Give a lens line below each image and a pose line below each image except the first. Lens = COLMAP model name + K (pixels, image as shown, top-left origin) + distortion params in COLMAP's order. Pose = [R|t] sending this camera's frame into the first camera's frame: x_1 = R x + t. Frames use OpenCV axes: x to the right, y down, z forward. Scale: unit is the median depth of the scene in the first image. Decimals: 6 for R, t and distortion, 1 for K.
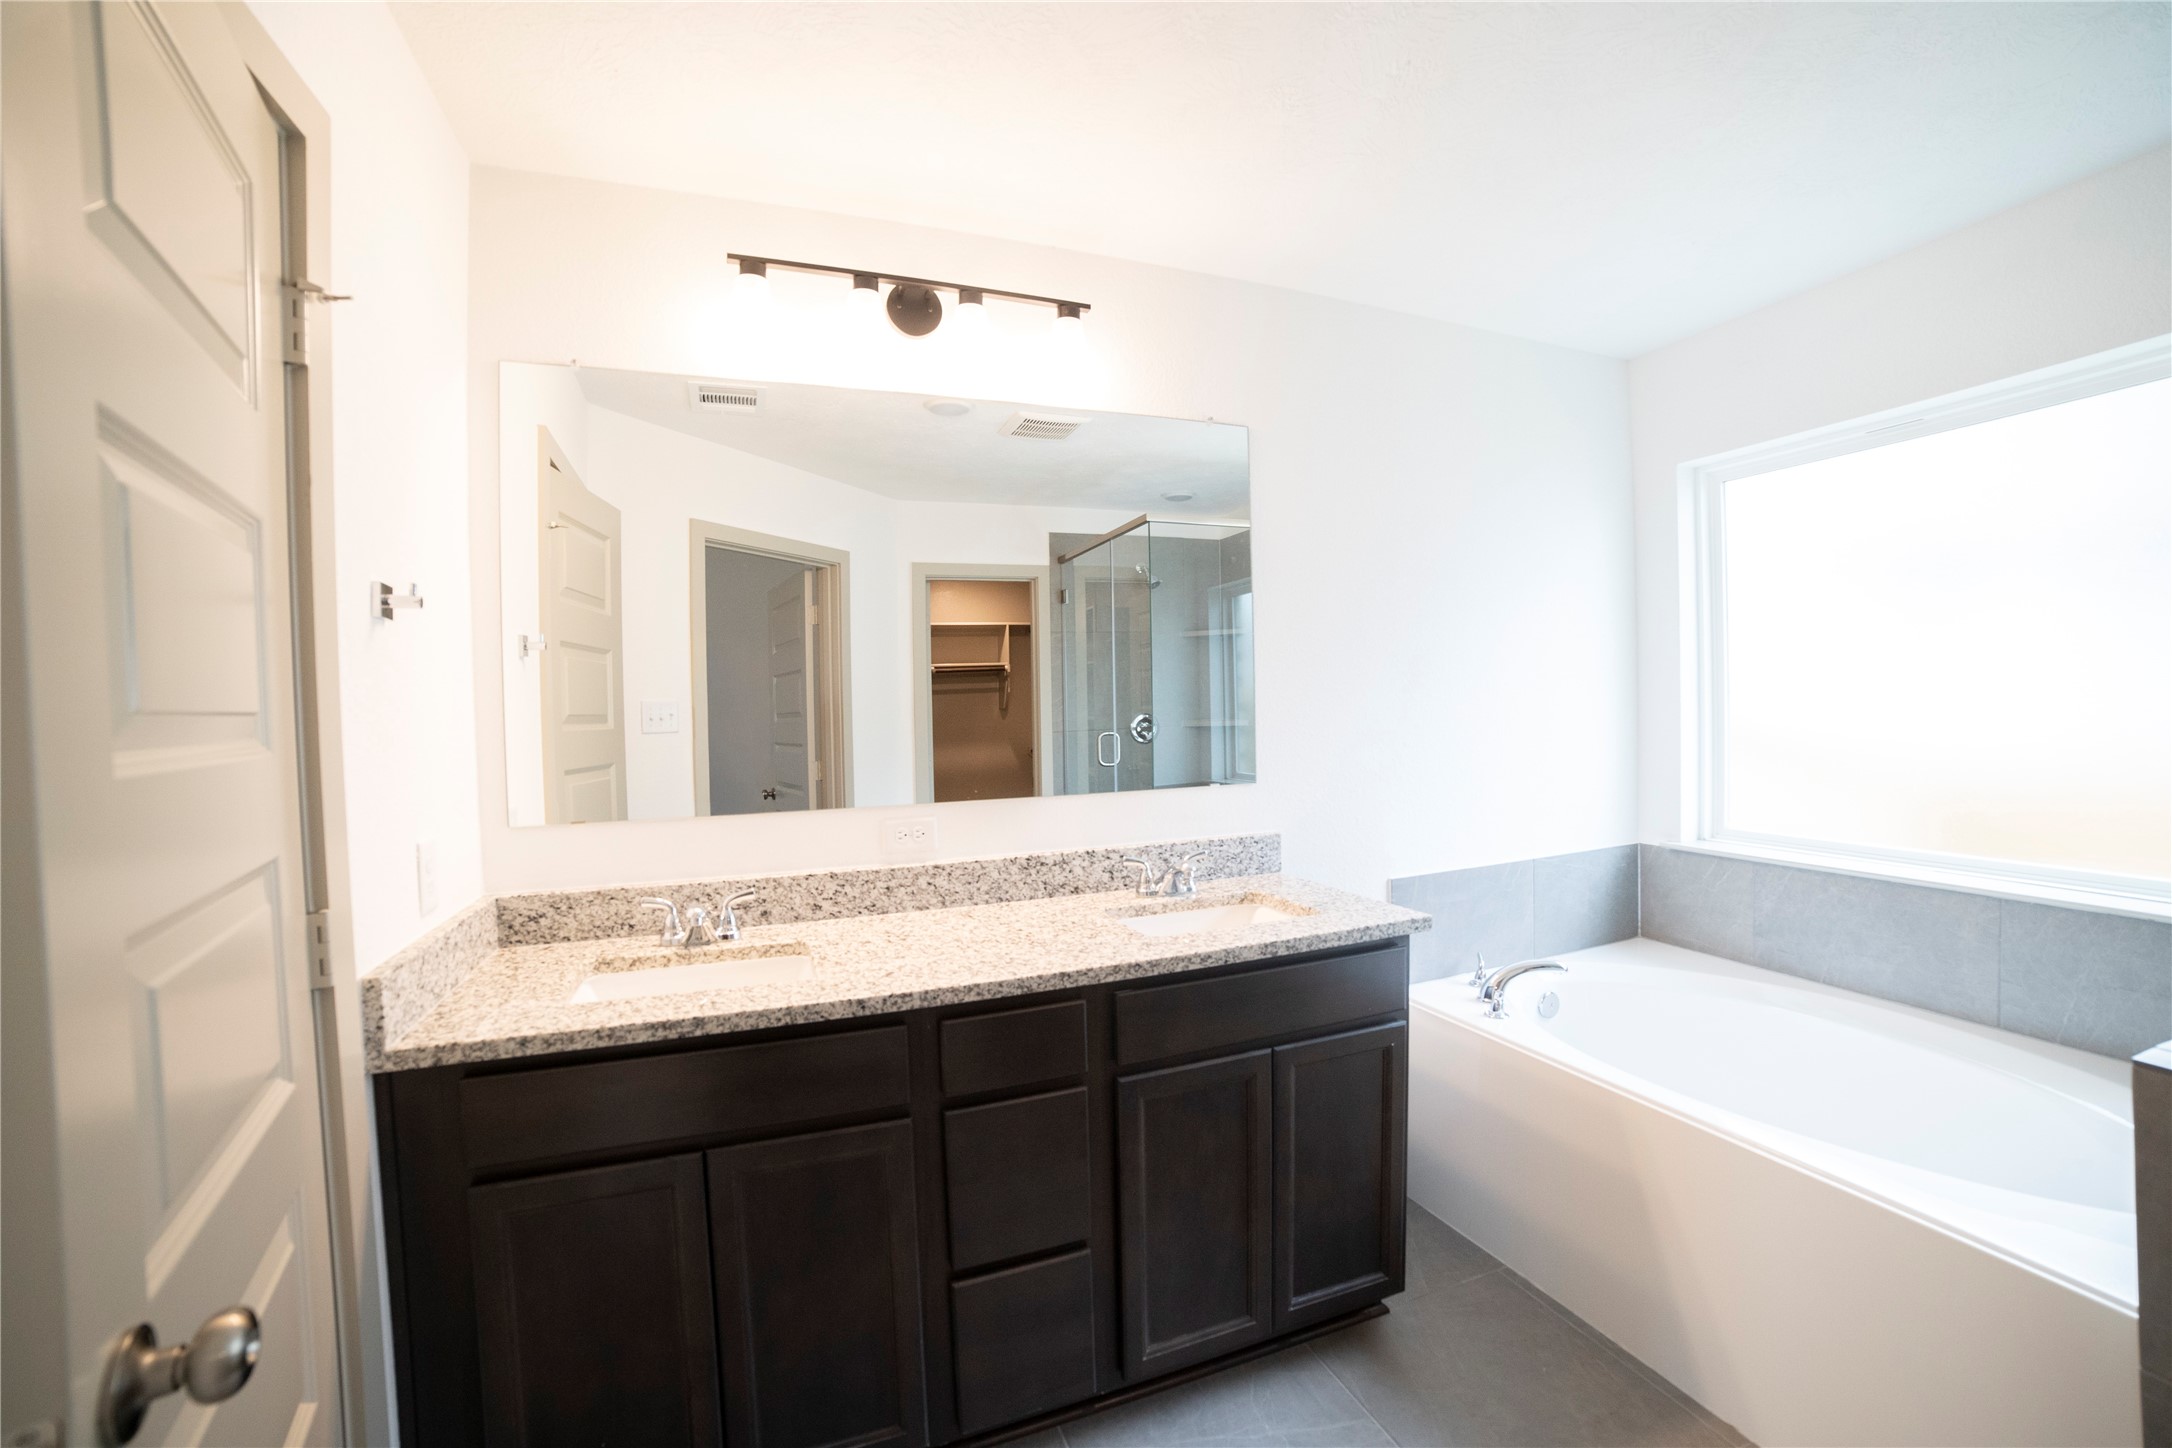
lens RADIAL K [[889.3, 0, 1078.1], [0, 889.3, 724.9], [0, 0, 1]] dist [-0.109778, 0.040740]
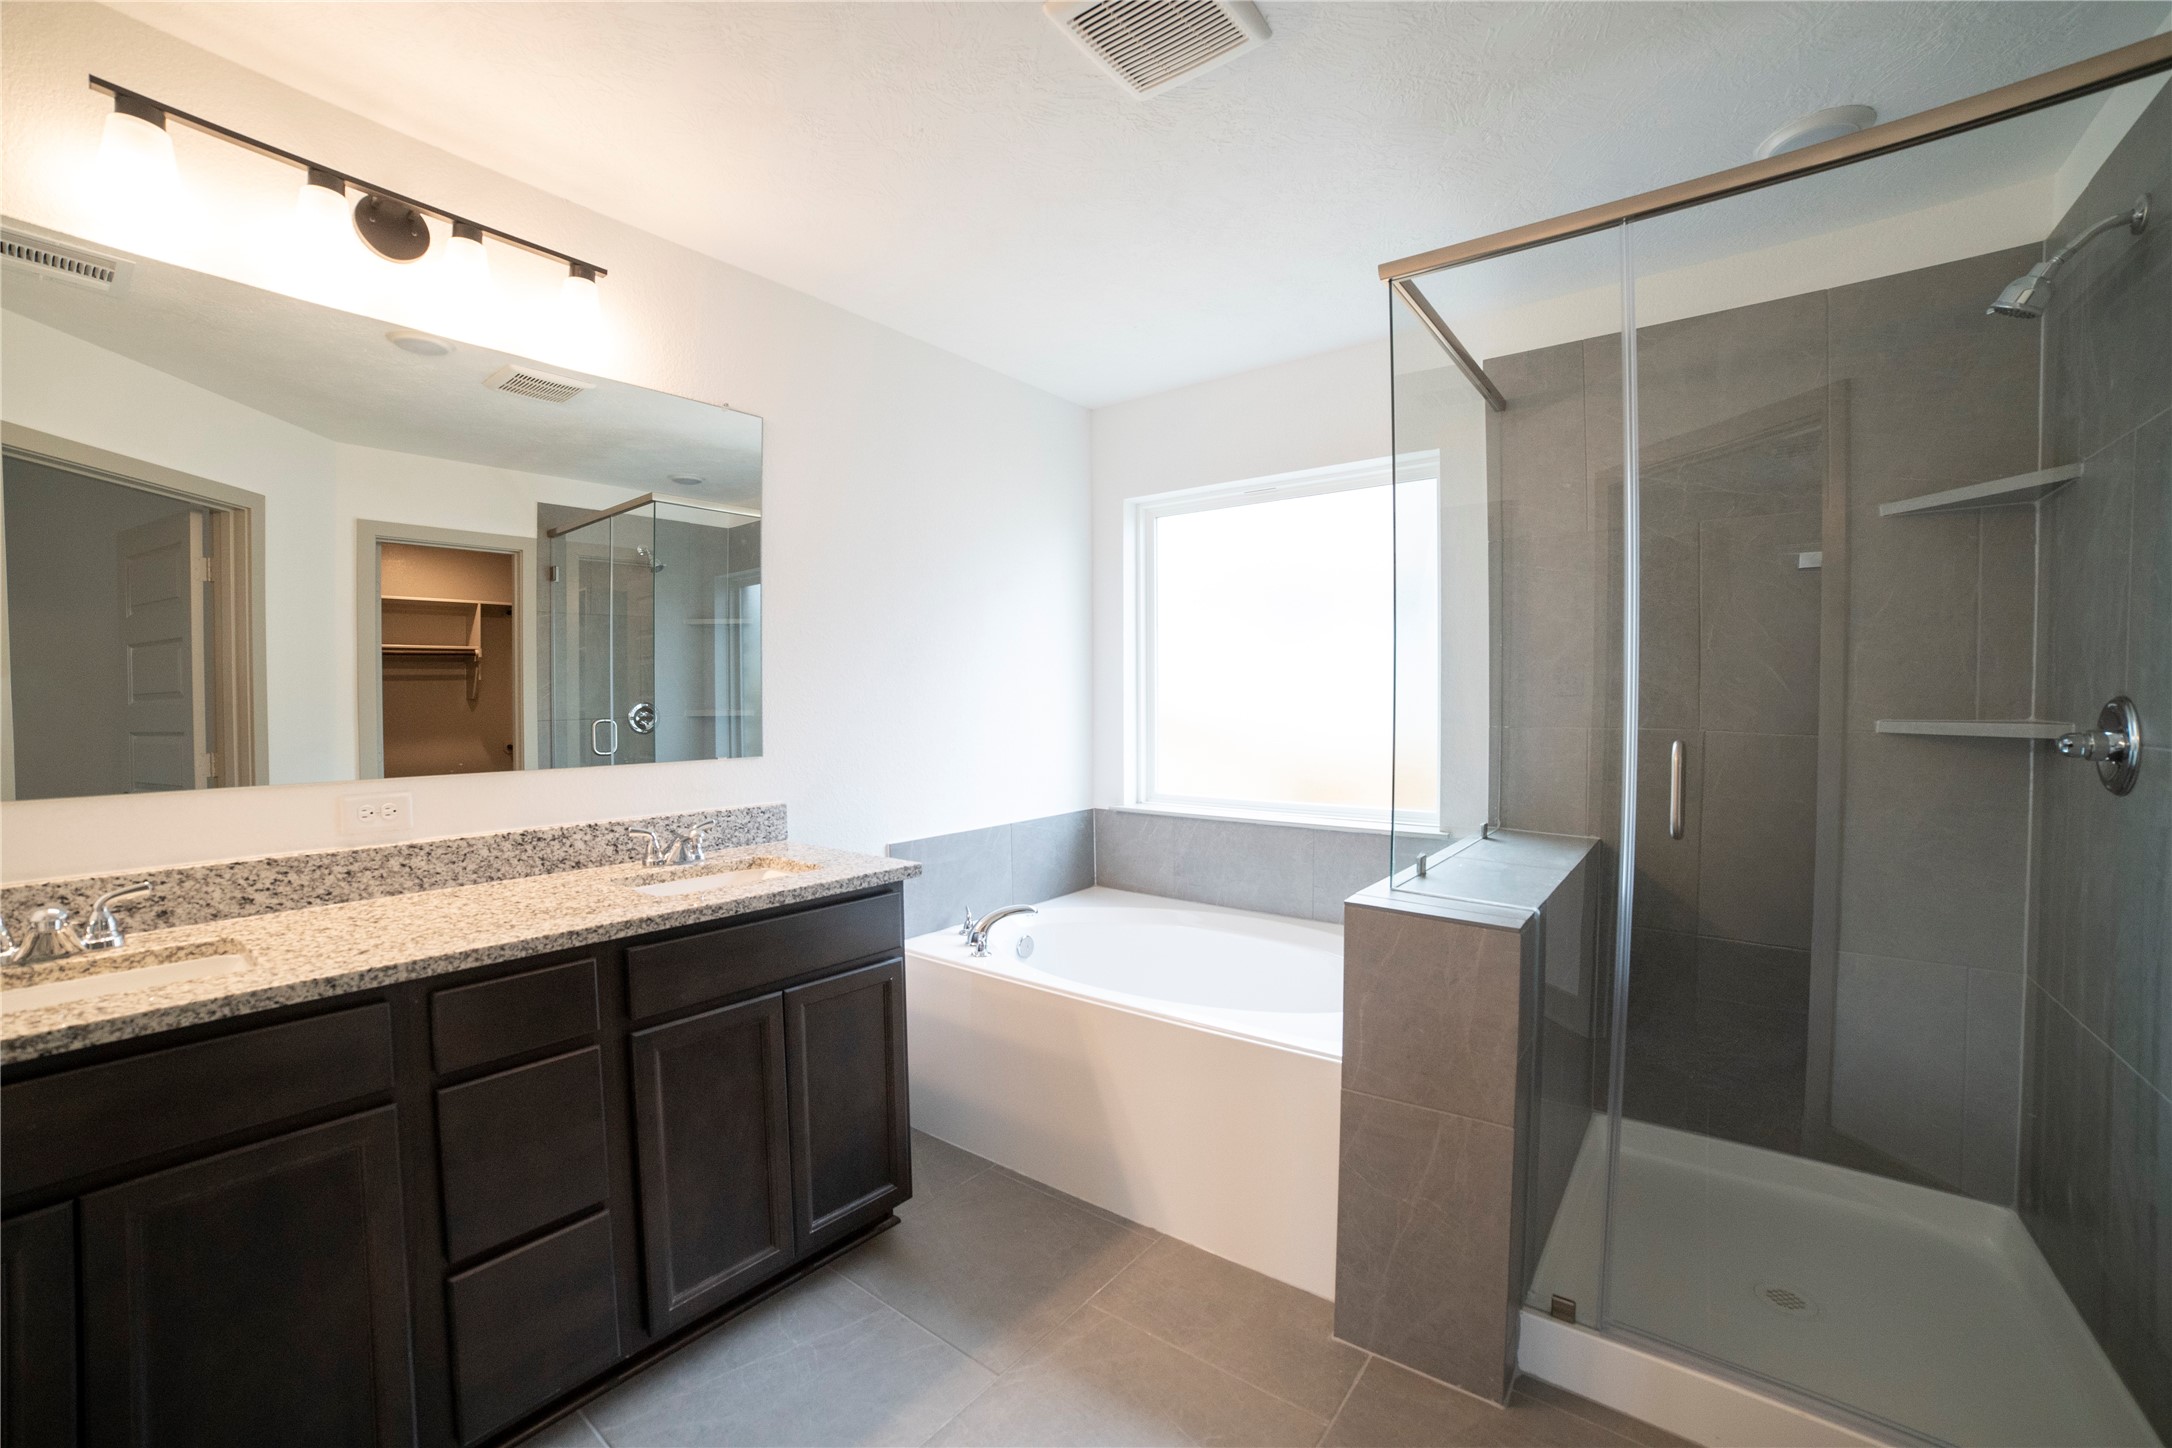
lens RADIAL K [[889.3, 0, 1078.1], [0, 889.3, 724.9], [0, 0, 1]] dist [-0.109778, 0.040740]
pose [[0.855576, 0.001812, 0.517674, -0.021536], [0.000281, 0.999992, -0.003964, 0.038456], [-0.517678, 0.003537, 0.855569, -0.104105]]
